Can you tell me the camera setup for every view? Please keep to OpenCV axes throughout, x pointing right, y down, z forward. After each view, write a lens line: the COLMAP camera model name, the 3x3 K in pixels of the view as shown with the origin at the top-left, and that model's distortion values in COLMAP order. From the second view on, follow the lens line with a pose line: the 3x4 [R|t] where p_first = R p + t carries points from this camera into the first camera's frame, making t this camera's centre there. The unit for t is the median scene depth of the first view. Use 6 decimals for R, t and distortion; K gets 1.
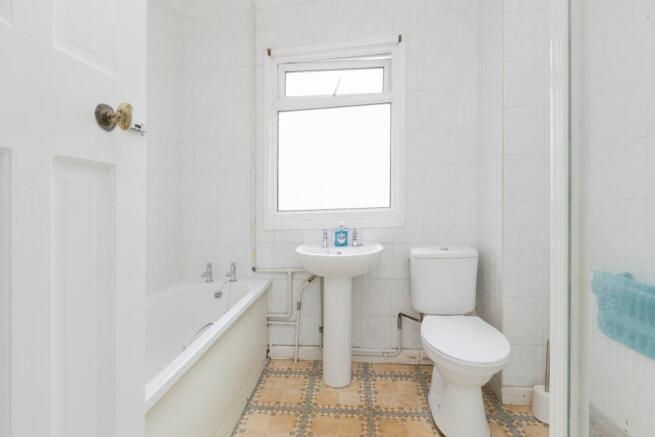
lens RADIAL K [[295.2, 0, 327.5], [0, 295.2, 219.9], [0, 0, 1]] dist [-0.001977, 0.000298]
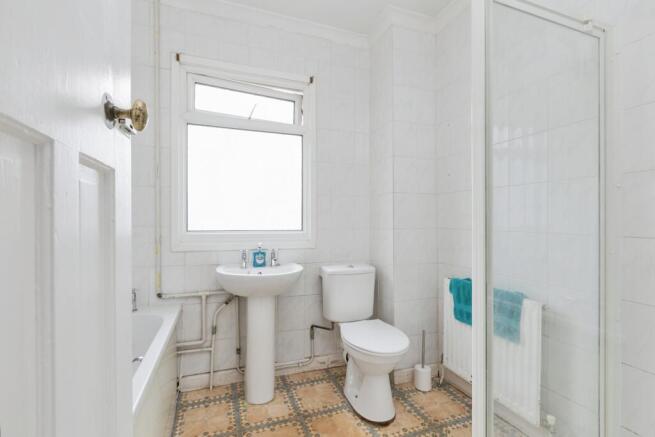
lens RADIAL K [[295.2, 0, 305.7], [0, 295.2, 240.6], [0, 0, 1]] dist [-0.001977, 0.000298]
pose [[0.896293, 0.013148, 0.443268, -0.272570], [-0.009885, 0.999904, -0.009672, 0.006586], [-0.443353, 0.004287, 0.896337, 0.007495]]
